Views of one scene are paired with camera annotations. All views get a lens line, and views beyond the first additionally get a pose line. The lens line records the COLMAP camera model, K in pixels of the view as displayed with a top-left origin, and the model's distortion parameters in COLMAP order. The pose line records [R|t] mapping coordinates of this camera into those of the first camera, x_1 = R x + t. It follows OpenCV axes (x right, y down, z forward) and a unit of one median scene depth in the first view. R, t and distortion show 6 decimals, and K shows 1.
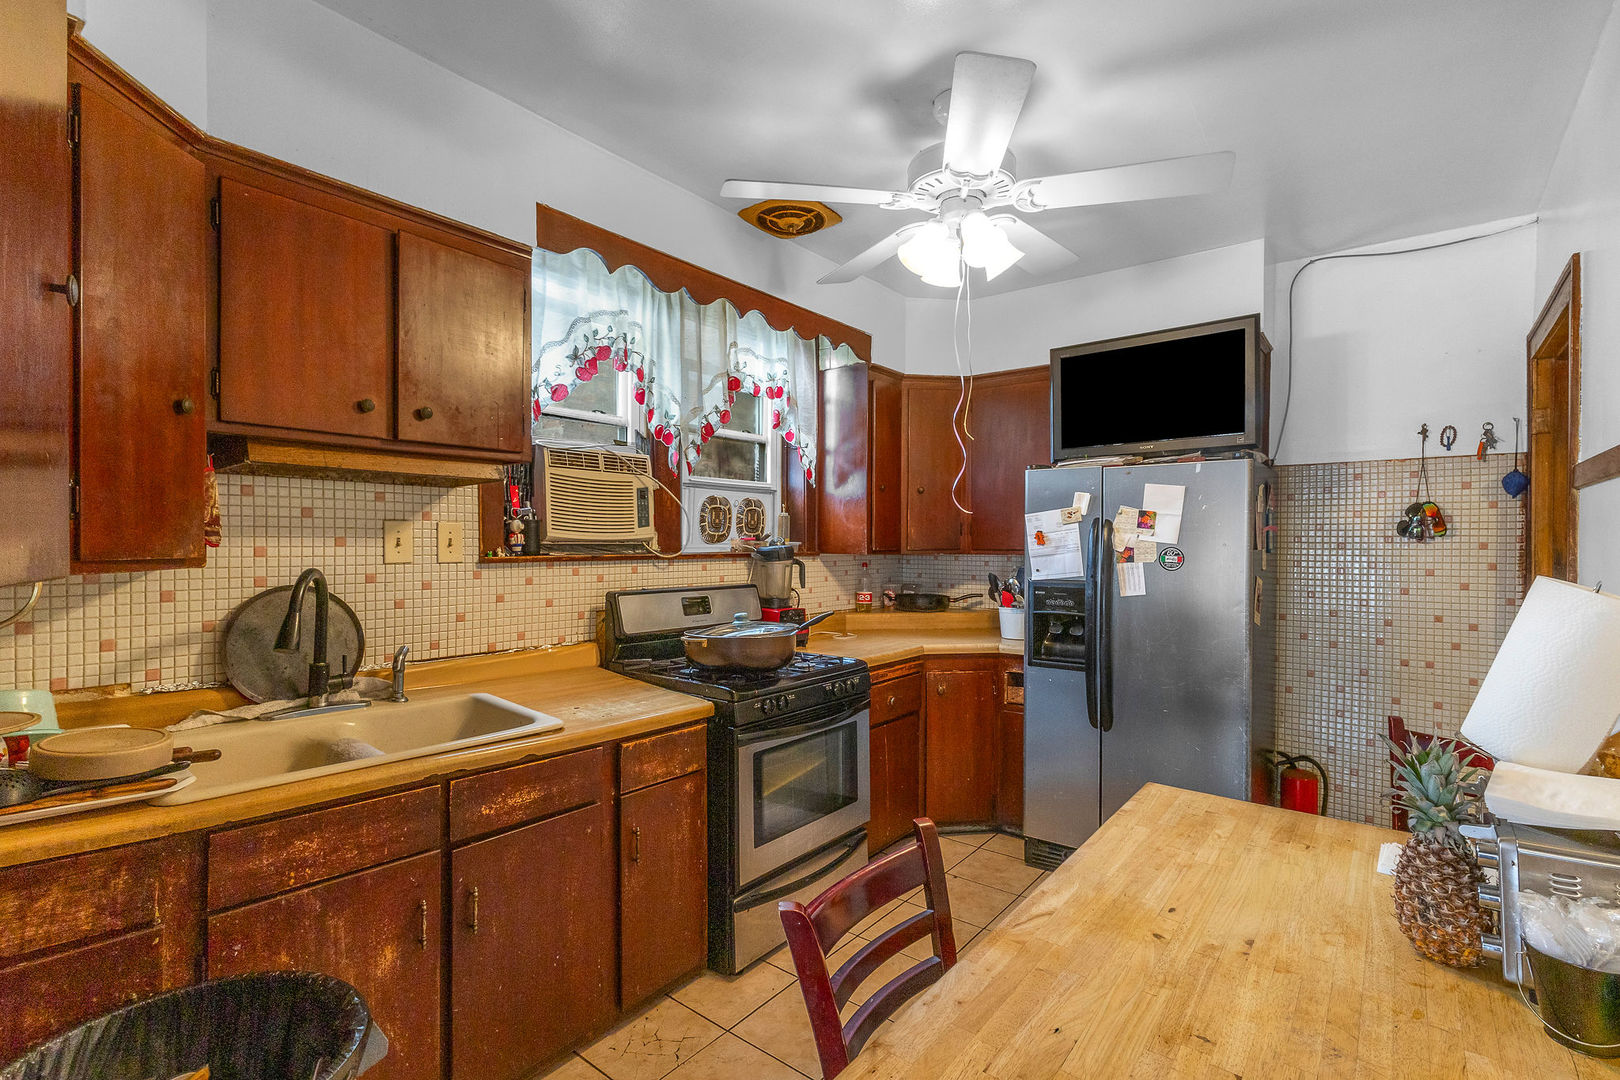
lens RADIAL K [[748.4, 0, 801.3], [0, 748.4, 543.8], [0, 0, 1]] dist [0.001178, -0.000284]
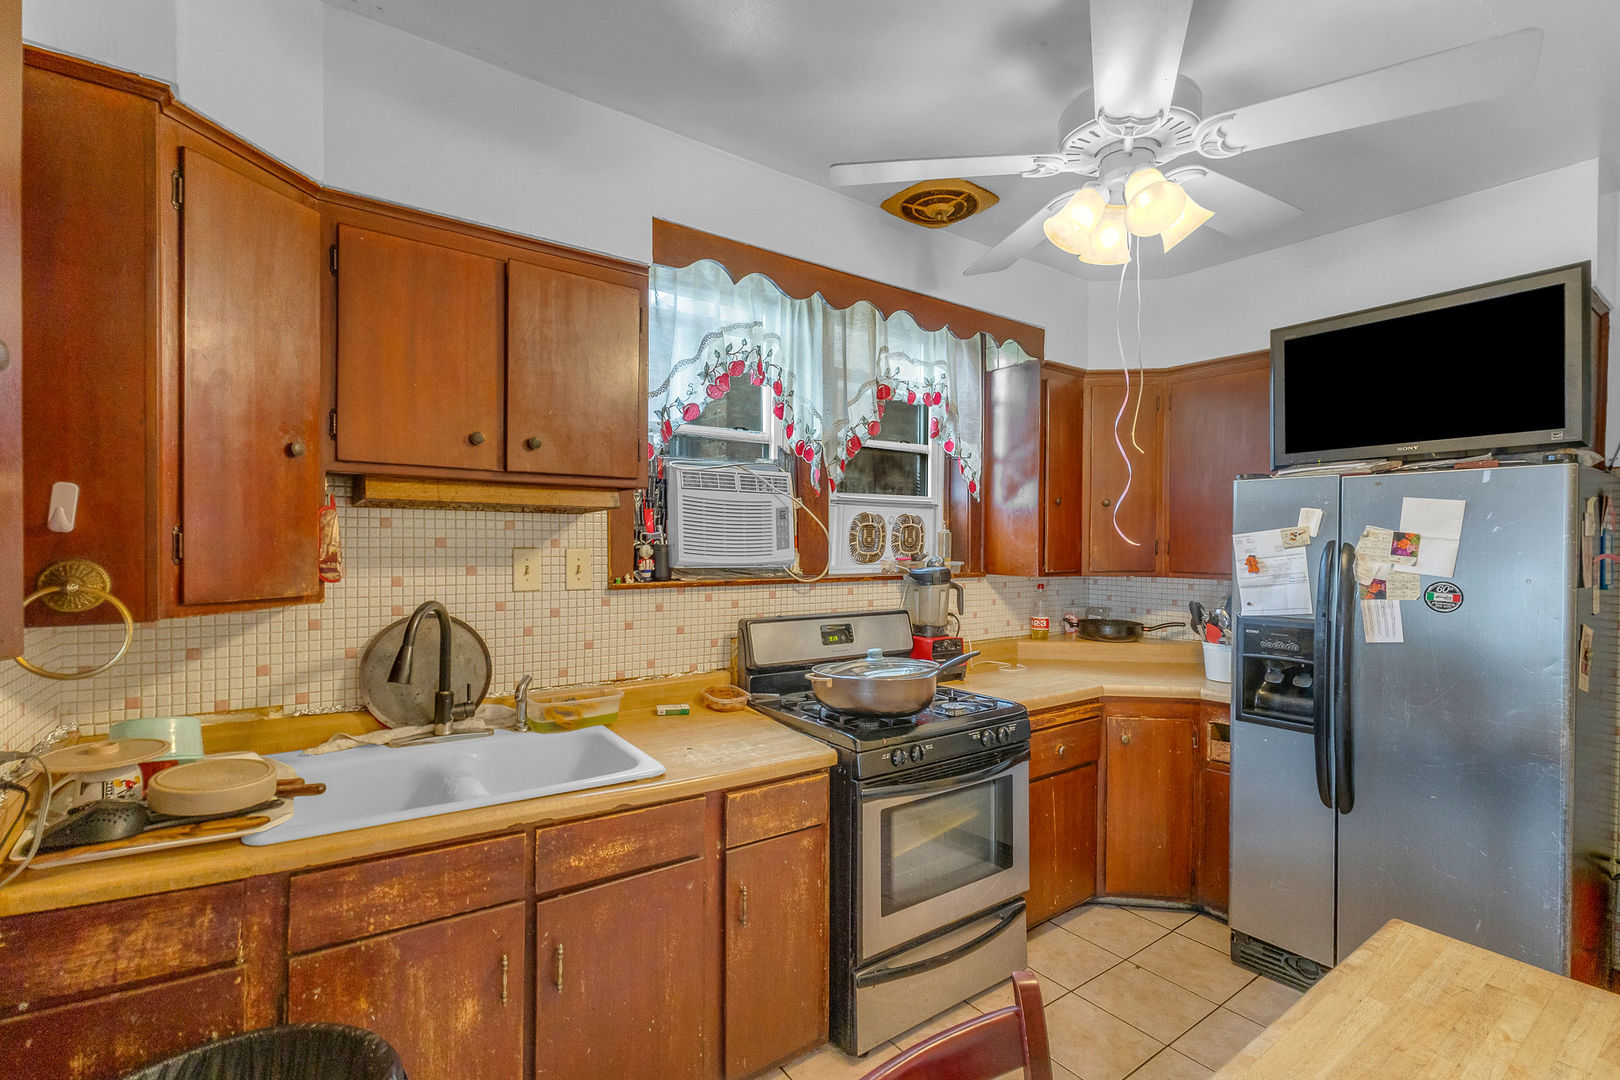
lens RADIAL K [[740.1, 0, 813.9], [0, 740.1, 544.6], [0, 0, 1]] dist [0.000870, 0.001163]
pose [[0.965911, 0.003650, -0.258848, 0.087453], [-0.003207, 0.999993, 0.002136, -0.038018], [0.258853, -0.001233, 0.965916, 0.132930]]
